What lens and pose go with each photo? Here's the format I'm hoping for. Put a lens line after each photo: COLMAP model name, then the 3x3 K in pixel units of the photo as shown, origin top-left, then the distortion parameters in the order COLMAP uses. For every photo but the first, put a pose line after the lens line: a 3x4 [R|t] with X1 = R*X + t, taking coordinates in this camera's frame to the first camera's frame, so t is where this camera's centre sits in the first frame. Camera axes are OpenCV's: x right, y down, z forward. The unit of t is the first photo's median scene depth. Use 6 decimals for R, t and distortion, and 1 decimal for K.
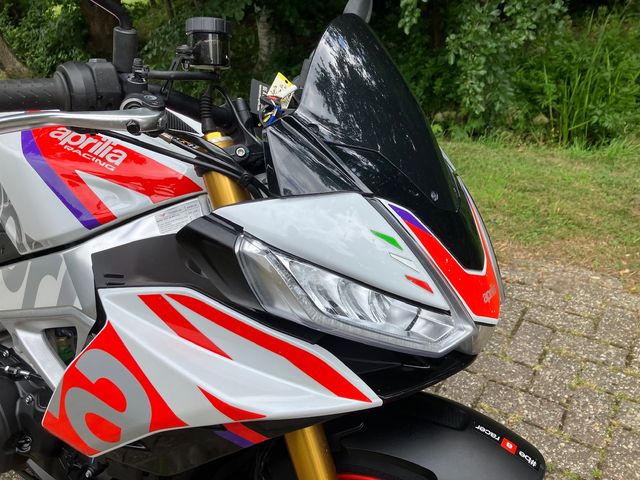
lens RADIAL K [[527.5, 0, 326.0], [0, 527.5, 233.8], [0, 0, 1]] dist [0.025712, -0.030255]
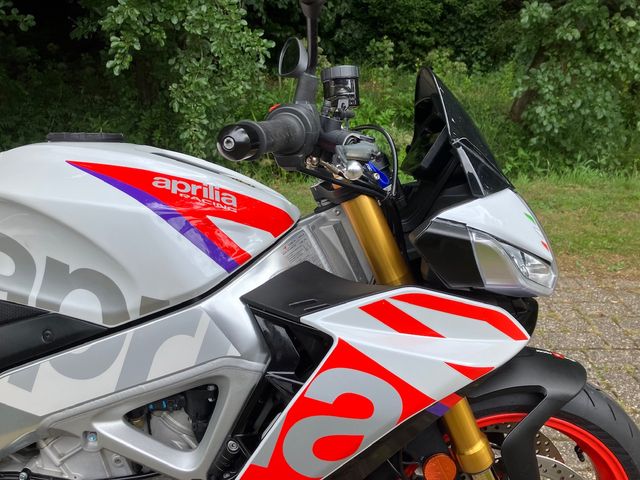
lens RADIAL K [[527.5, 0, 321.1], [0, 527.5, 242.7], [0, 0, 1]] dist [0.025712, -0.030255]
pose [[0.815018, -0.163952, 0.555757, -0.377126], [0.204695, 0.978759, -0.011444, -0.008171], [-0.542076, 0.123088, 0.831266, 0.038033]]
